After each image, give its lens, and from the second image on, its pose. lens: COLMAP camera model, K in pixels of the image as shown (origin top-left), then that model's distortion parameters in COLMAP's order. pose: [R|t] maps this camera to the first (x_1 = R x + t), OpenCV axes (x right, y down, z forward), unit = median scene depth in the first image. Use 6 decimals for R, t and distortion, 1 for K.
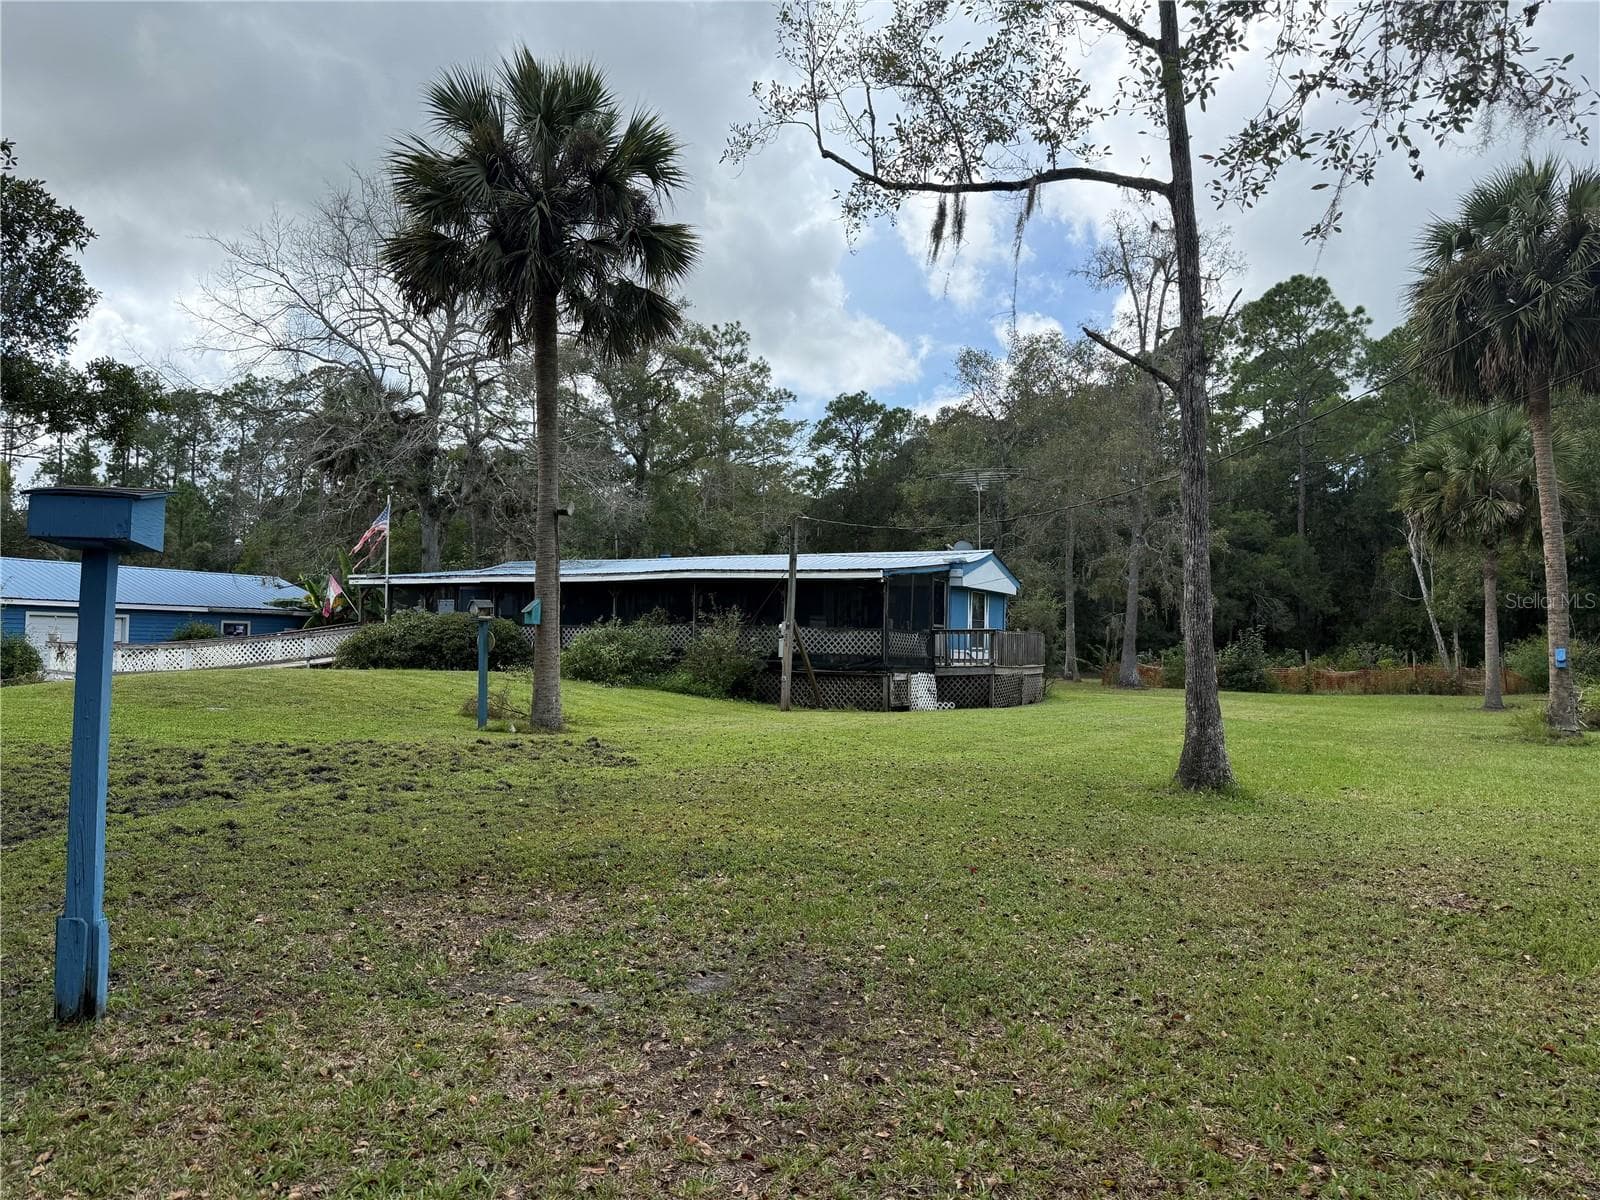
lens RADIAL K [[1130.9, 0, 785.4], [0, 1130.9, 611.2], [0, 0, 1]] dist [0.071590, -0.055733]
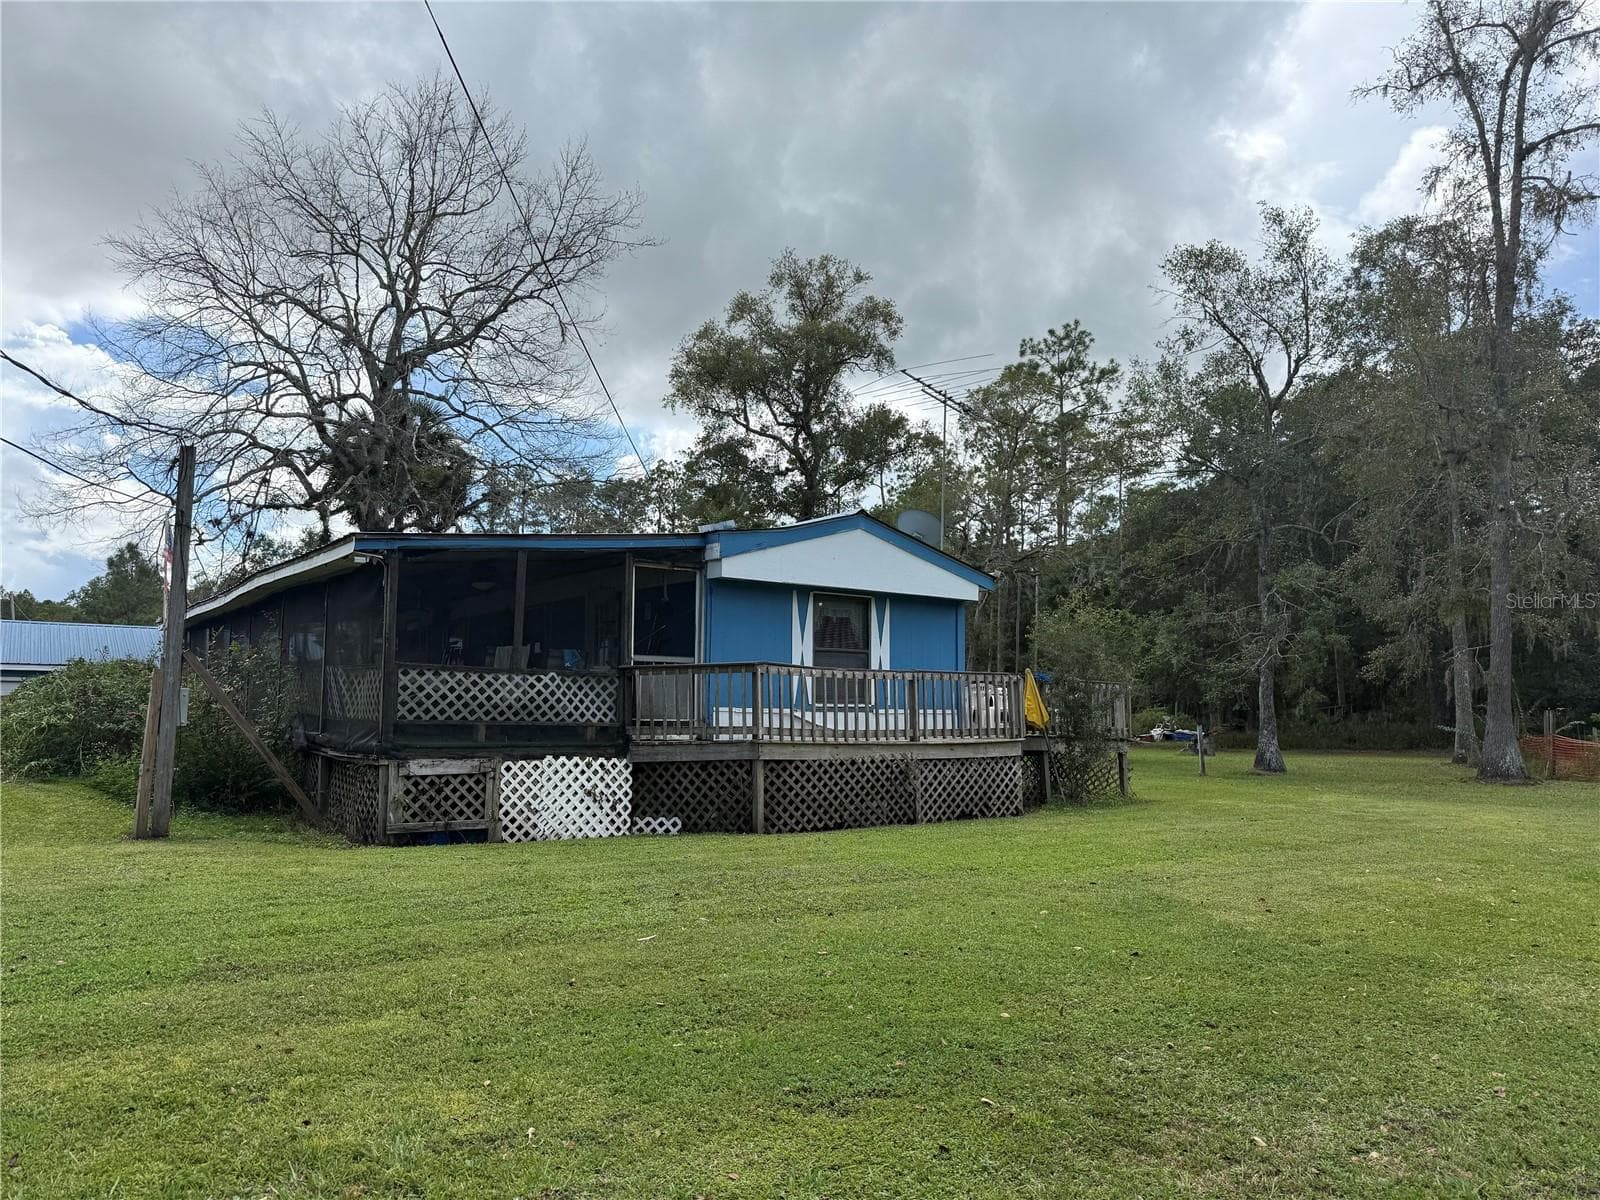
lens RADIAL K [[1130.9, 0, 804.1], [0, 1130.9, 589.0], [0, 0, 1]] dist [0.071590, -0.055733]
pose [[0.903804, -0.055579, -0.424322, 0.385534], [0.021276, 0.996140, -0.085160, 0.024755], [0.427418, 0.067940, 0.901498, 0.556611]]
